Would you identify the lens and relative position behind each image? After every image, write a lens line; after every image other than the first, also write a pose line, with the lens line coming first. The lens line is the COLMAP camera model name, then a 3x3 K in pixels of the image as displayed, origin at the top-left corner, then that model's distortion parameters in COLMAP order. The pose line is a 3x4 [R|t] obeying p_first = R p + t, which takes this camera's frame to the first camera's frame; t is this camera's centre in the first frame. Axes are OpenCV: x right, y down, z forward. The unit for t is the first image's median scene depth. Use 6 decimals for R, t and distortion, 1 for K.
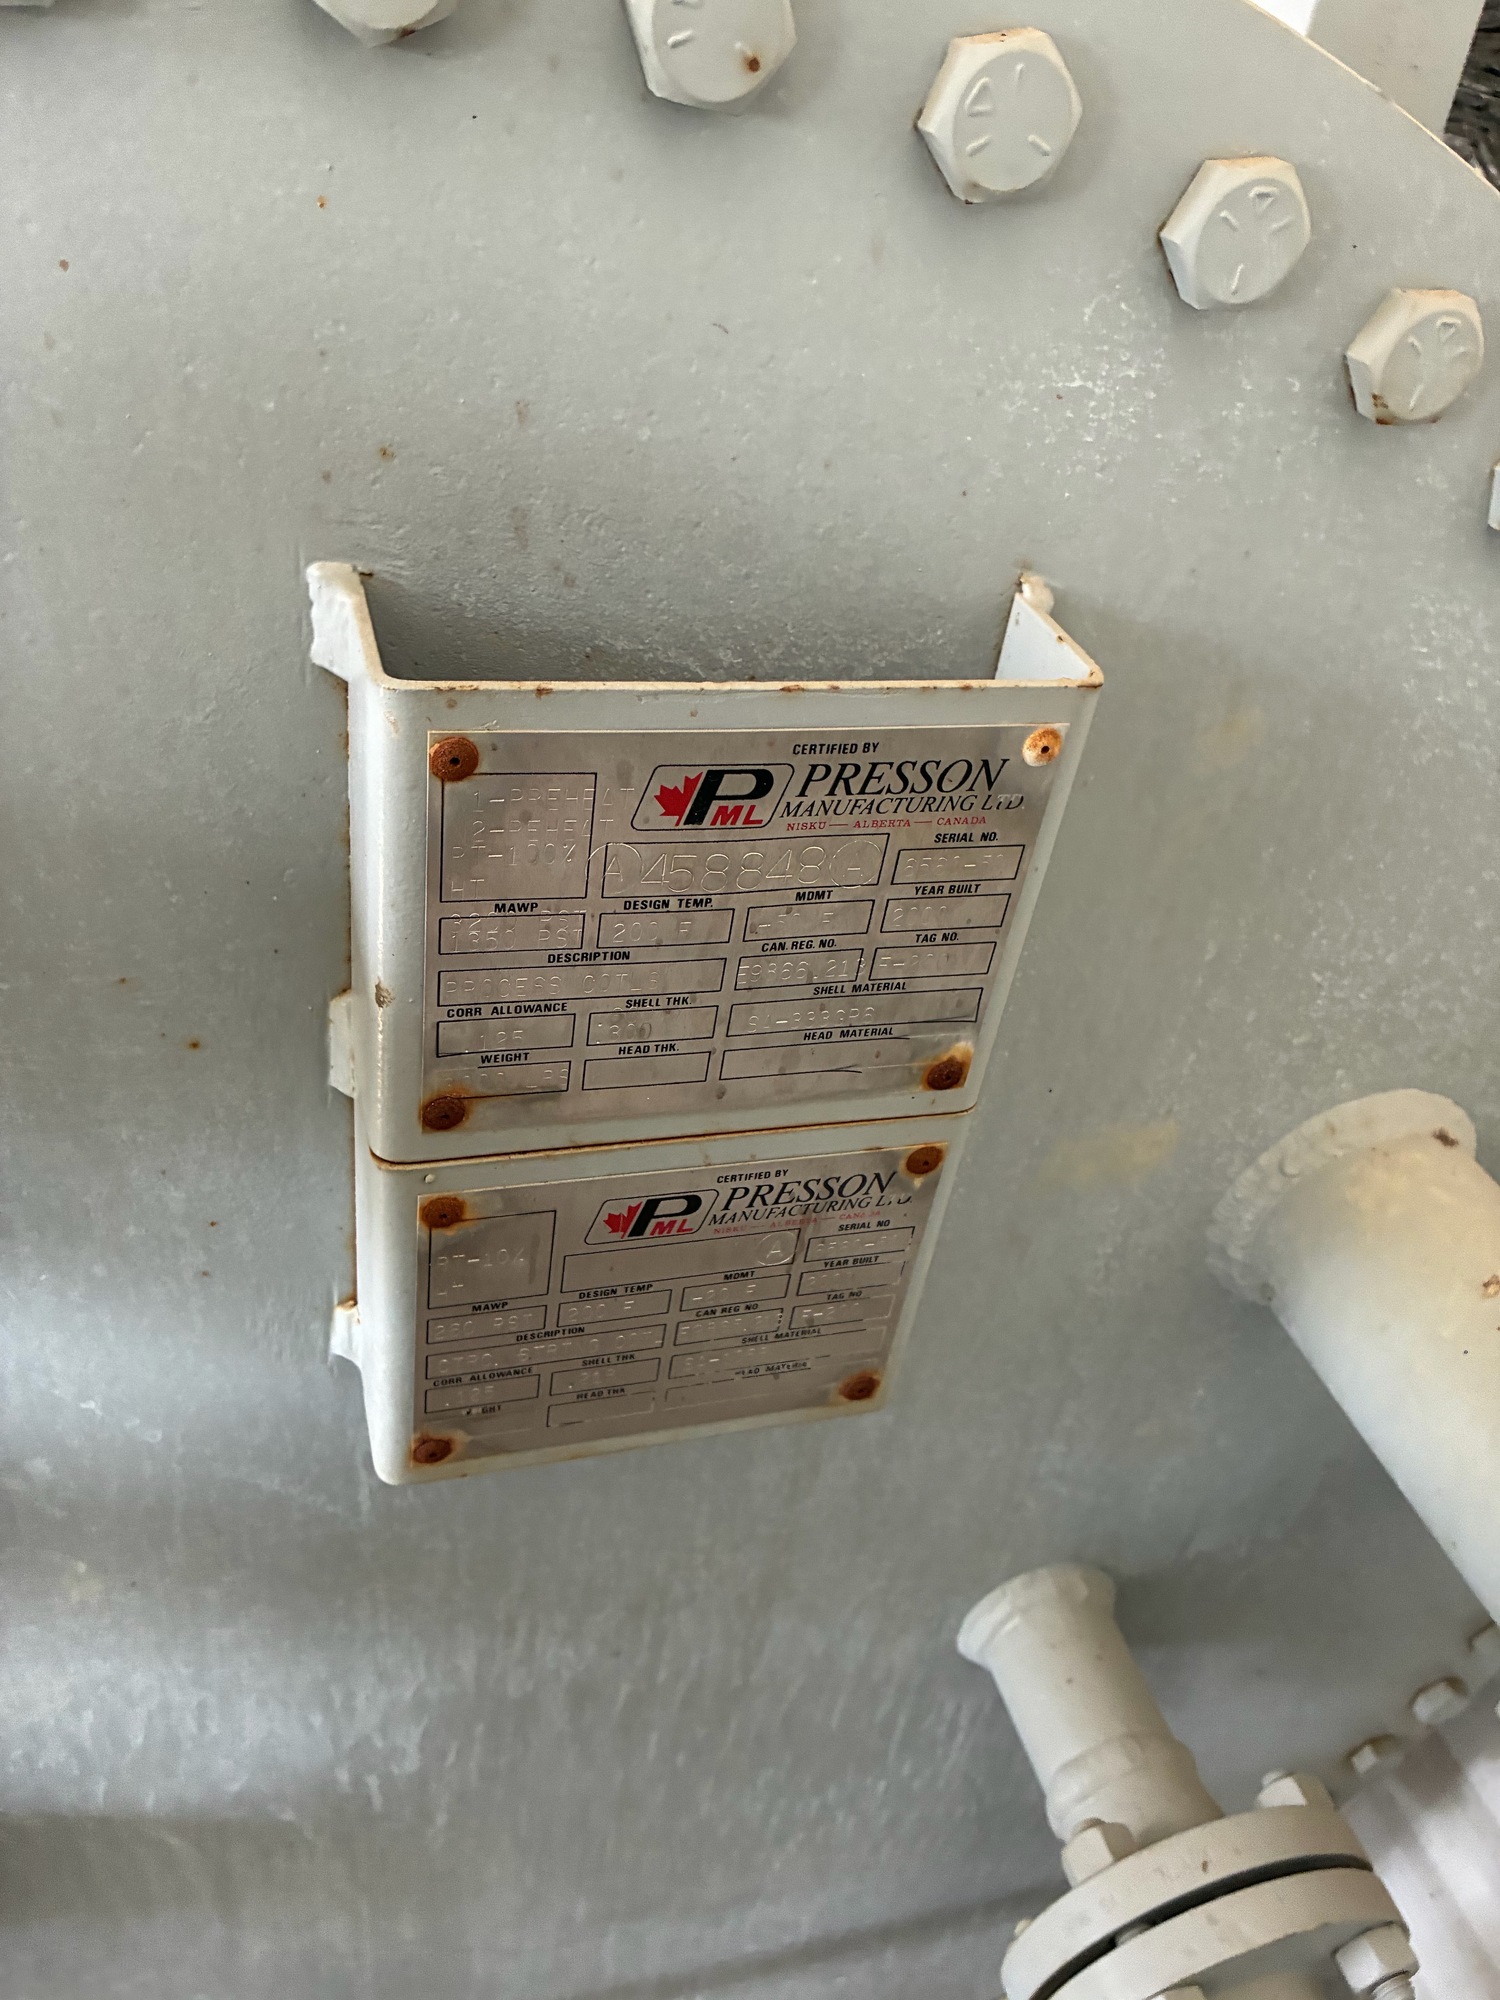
lens RADIAL K [[1553.8, 0, 687.4], [0, 1553.8, 1006.4], [0, 0, 1]] dist [0.048341, -0.085659]
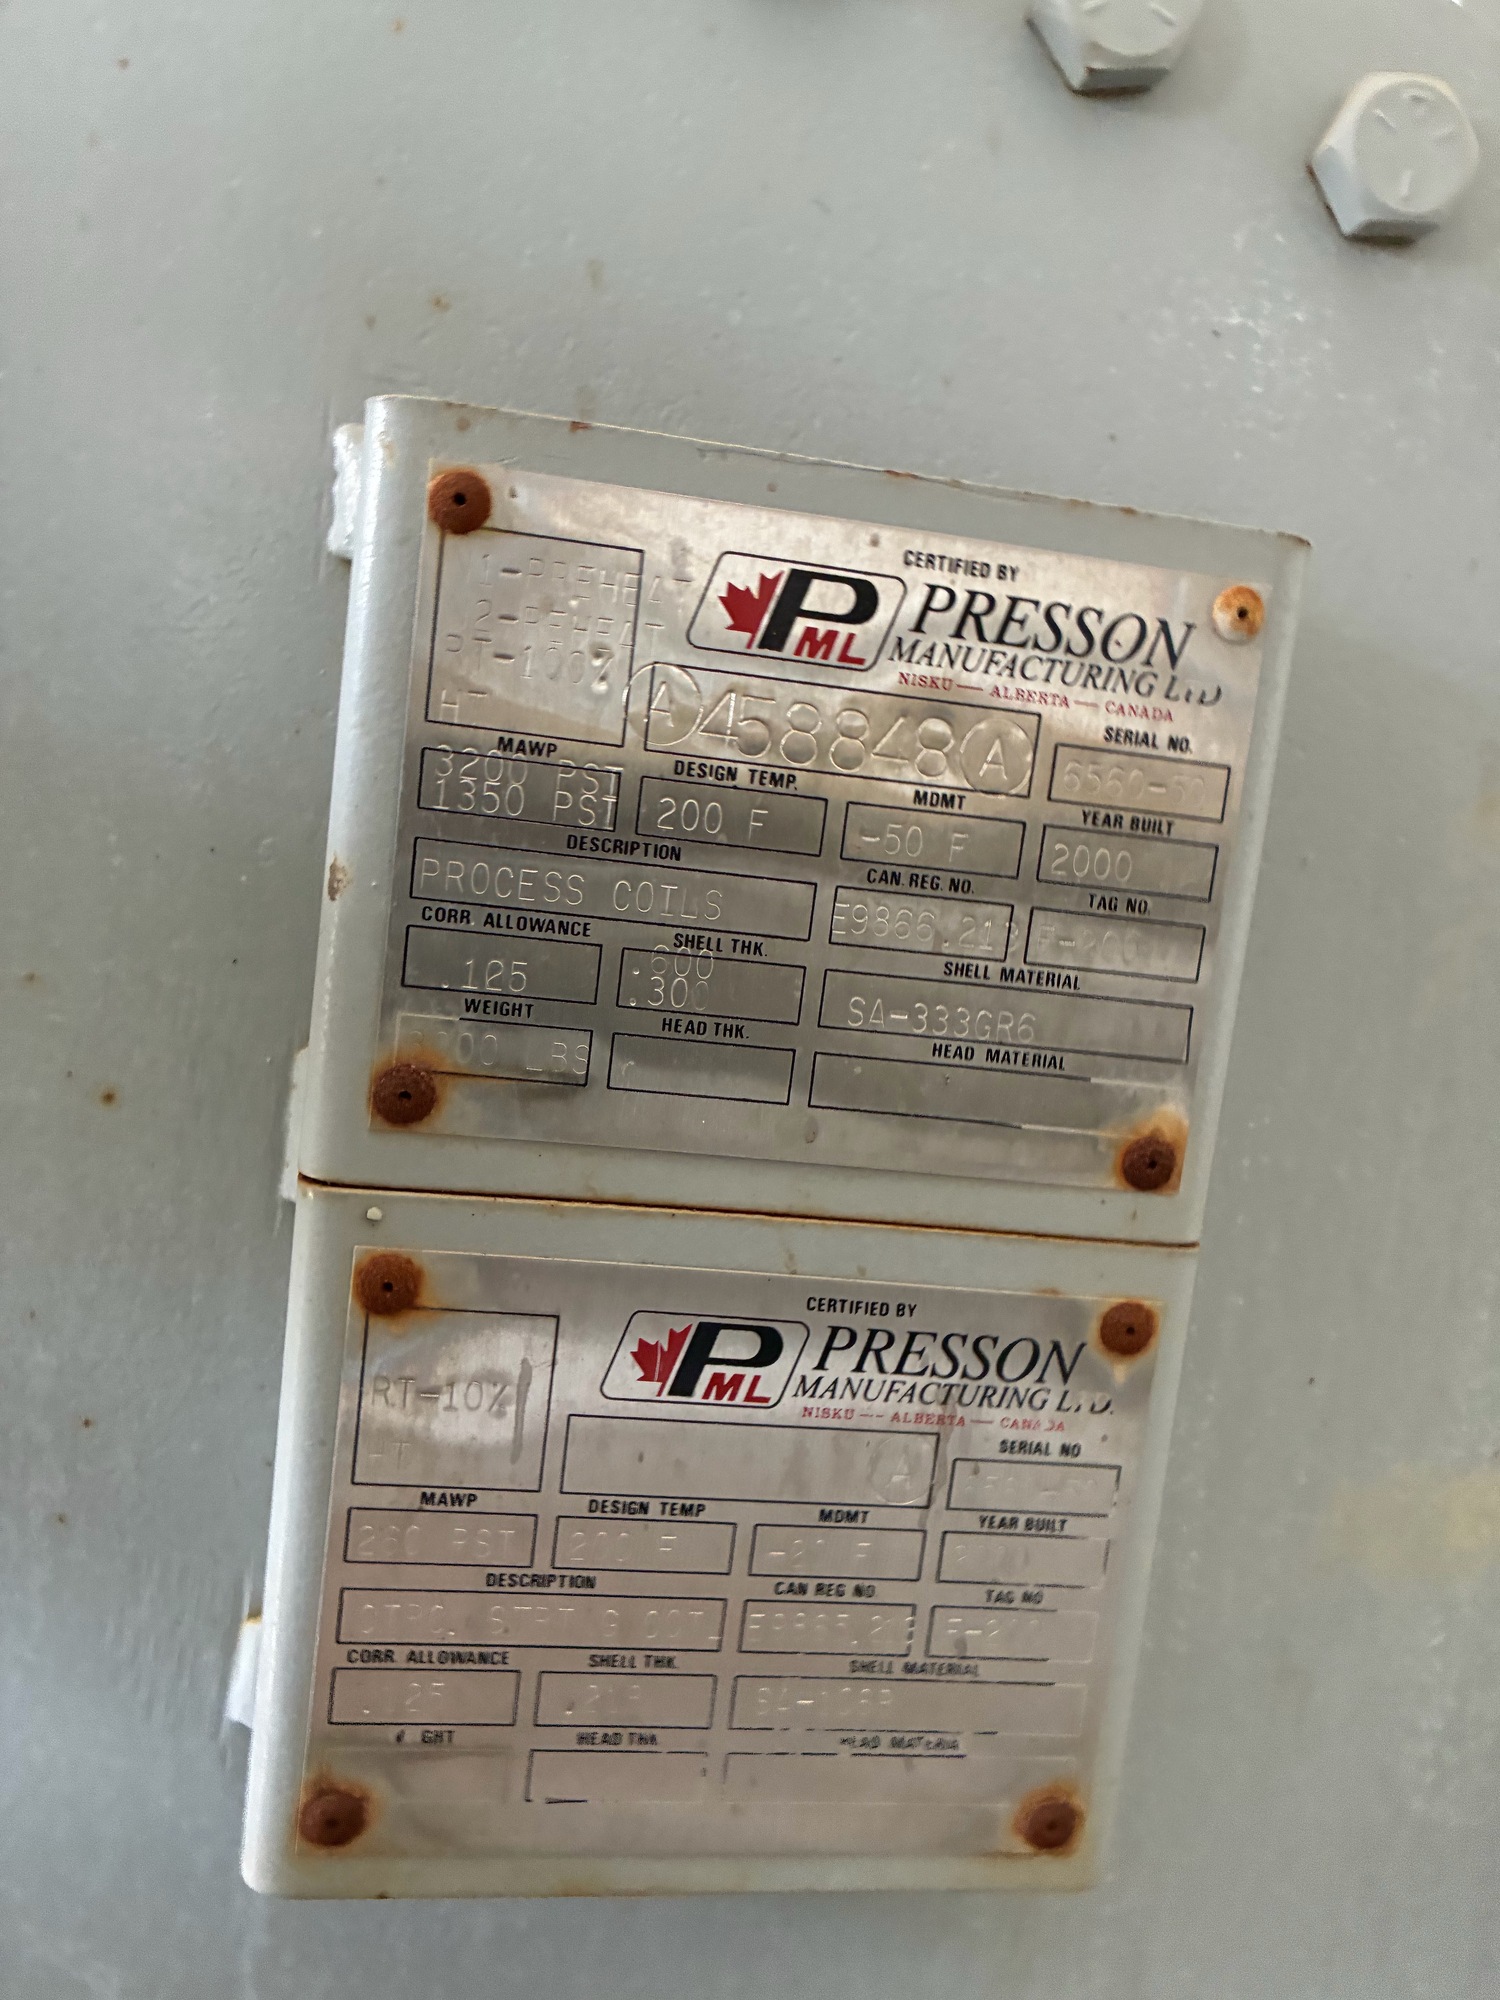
lens RADIAL K [[1553.8, 0, 687.4], [0, 1553.8, 1006.4], [0, 0, 1]] dist [0.048341, -0.085659]
pose [[0.993342, 0.012481, -0.114521, 0.046507], [-0.069025, 0.860389, -0.504943, 0.370383], [0.092230, 0.509486, 0.855522, 0.393351]]
